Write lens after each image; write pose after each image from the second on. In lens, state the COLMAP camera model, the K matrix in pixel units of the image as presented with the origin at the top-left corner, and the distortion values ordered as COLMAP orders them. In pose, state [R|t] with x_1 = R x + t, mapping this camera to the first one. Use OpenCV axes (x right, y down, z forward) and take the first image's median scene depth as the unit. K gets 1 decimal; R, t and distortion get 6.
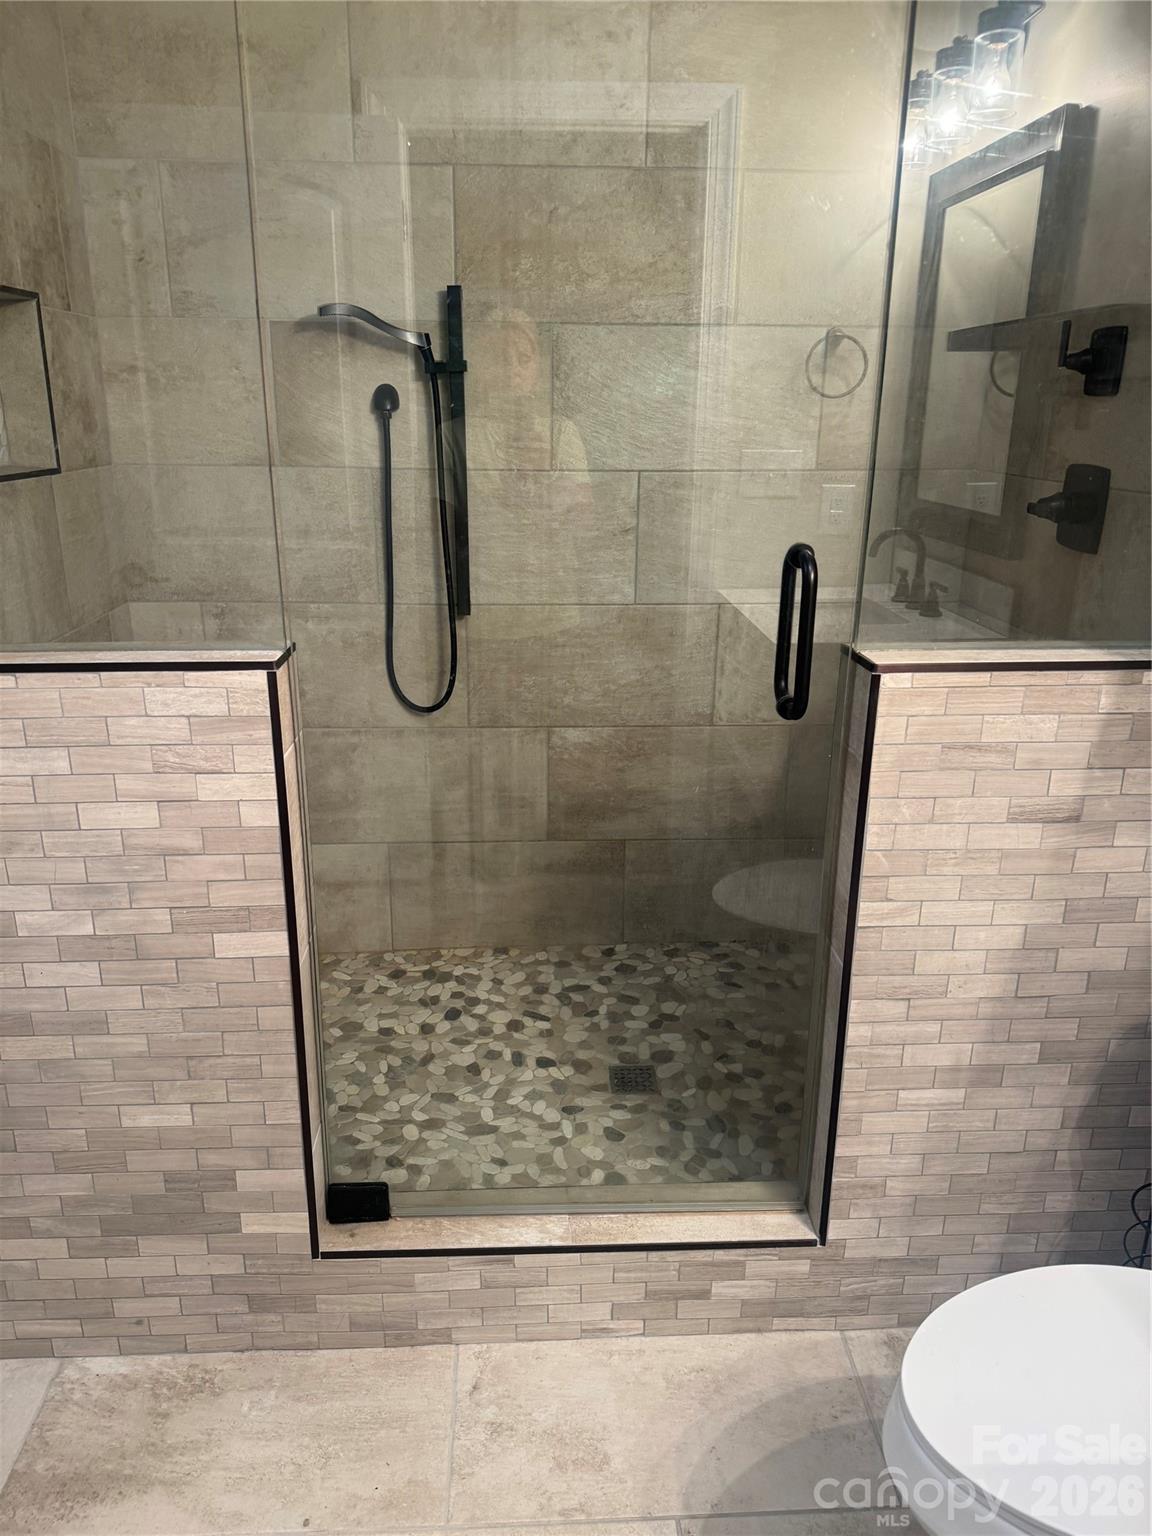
lens RADIAL K [[1091.9, 0, 566.1], [0, 1091.9, 768.3], [0, 0, 1]] dist [0.060366, -0.079314]
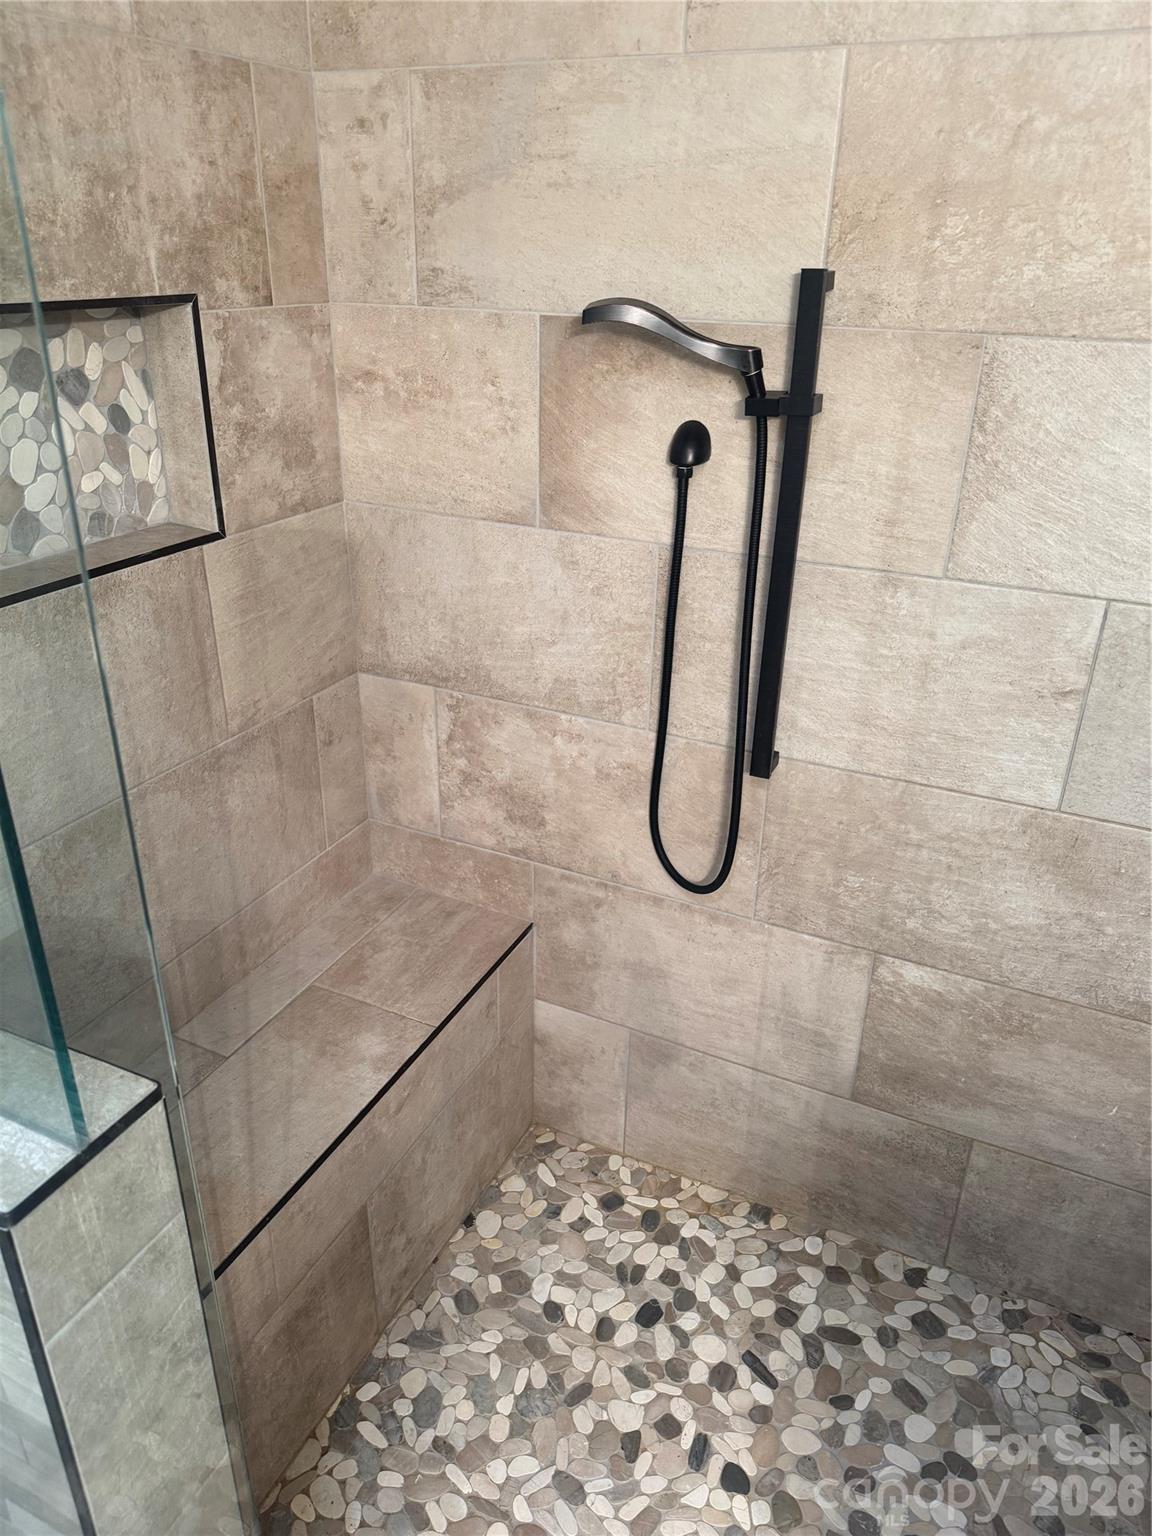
lens RADIAL K [[1091.9, 0, 556.0], [0, 1091.9, 778.3], [0, 0, 1]] dist [0.060366, -0.079314]
pose [[0.878659, 0.213732, -0.426939, 0.081392], [-0.158382, 0.974053, 0.161668, -0.239589], [0.450415, -0.074432, 0.889711, 0.387831]]
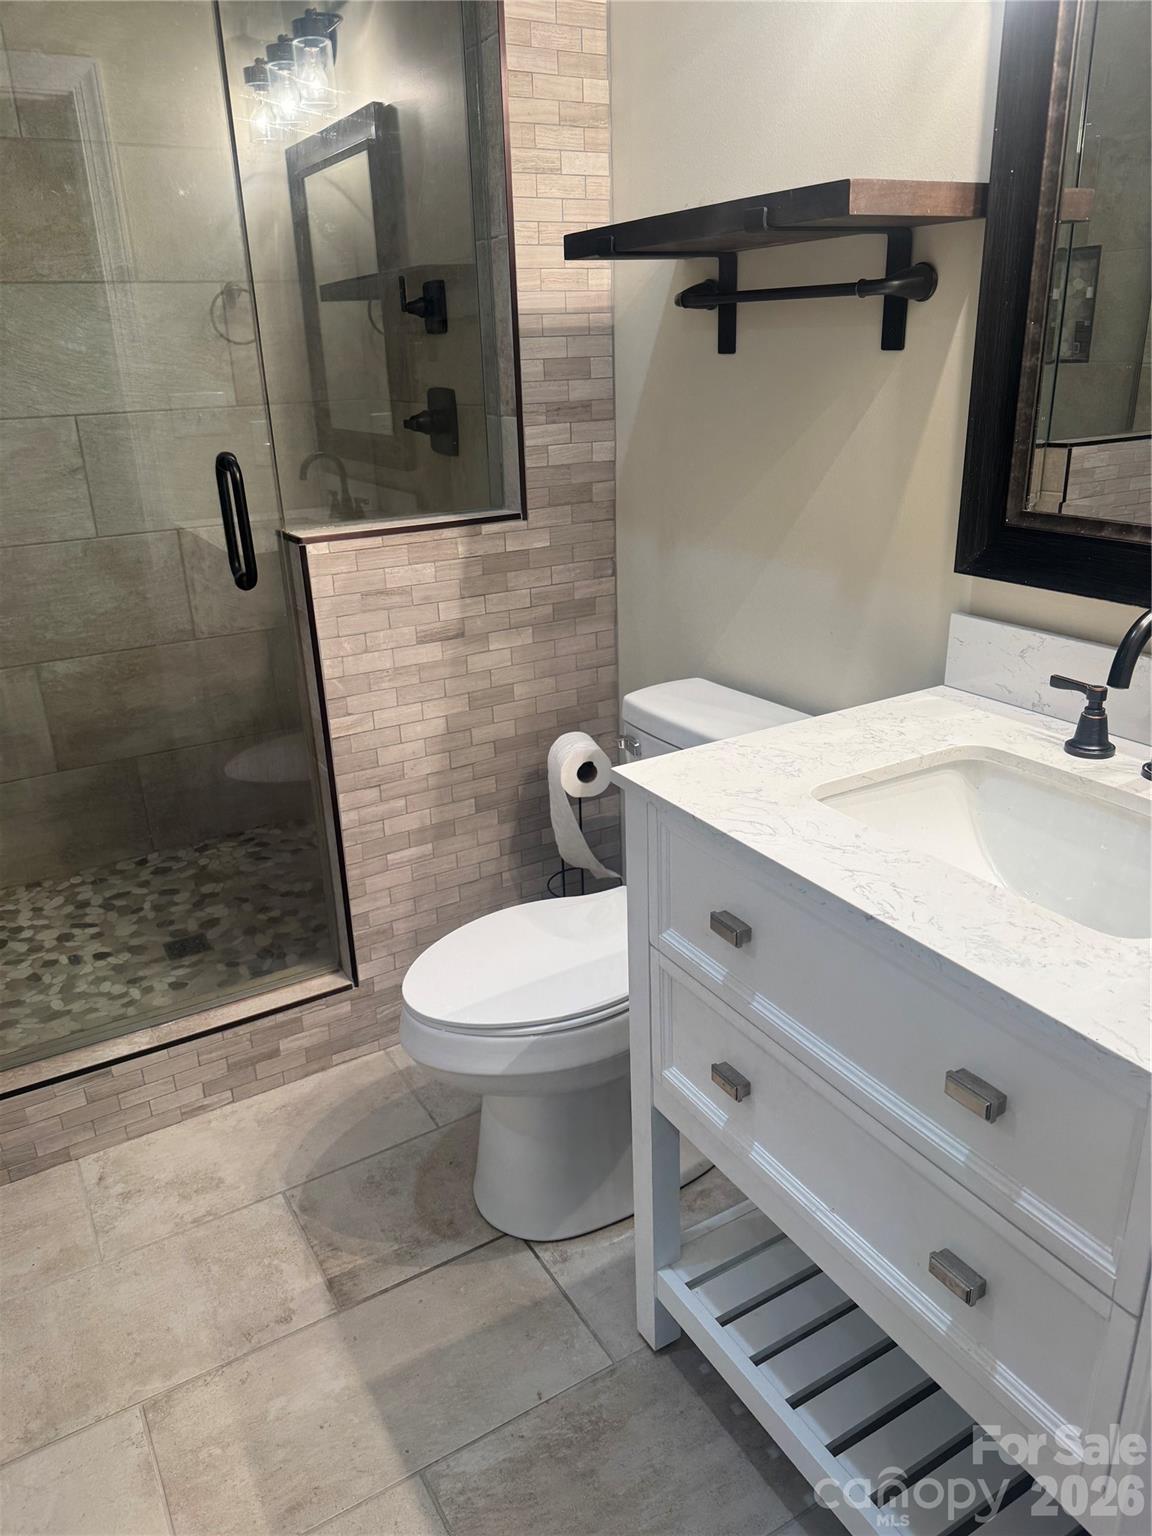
lens RADIAL K [[1091.9, 0, 569.2], [0, 1091.9, 764.5], [0, 0, 1]] dist [0.060366, -0.079314]
pose [[0.885700, -0.200621, 0.418672, -0.028550], [0.183569, 0.979656, 0.081096, 0.074034], [-0.426424, 0.005029, 0.904510, -0.215321]]
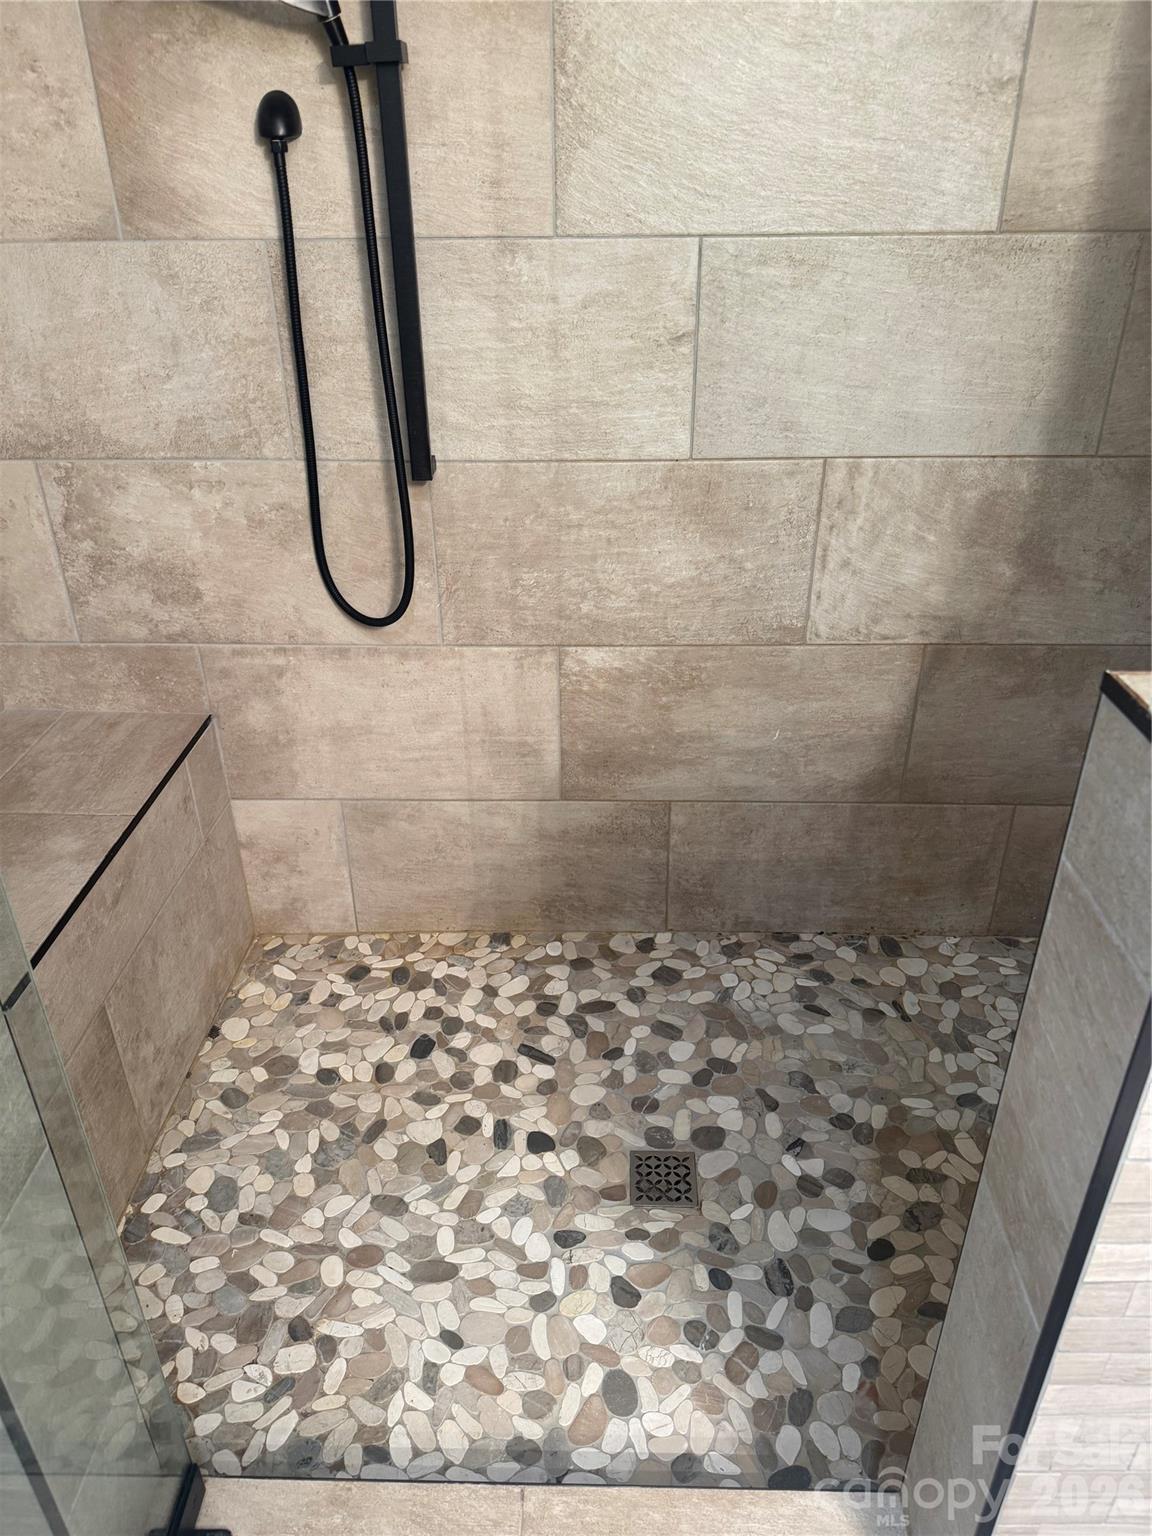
lens RADIAL K [[1091.9, 0, 575.8], [0, 1091.9, 772.2], [0, 0, 1]] dist [0.060366, -0.079314]
pose [[0.997138, 0.021567, -0.072461, 0.050347], [-0.007442, 0.981795, 0.189800, -0.100428], [0.075235, -0.188717, 0.979145, 0.357062]]
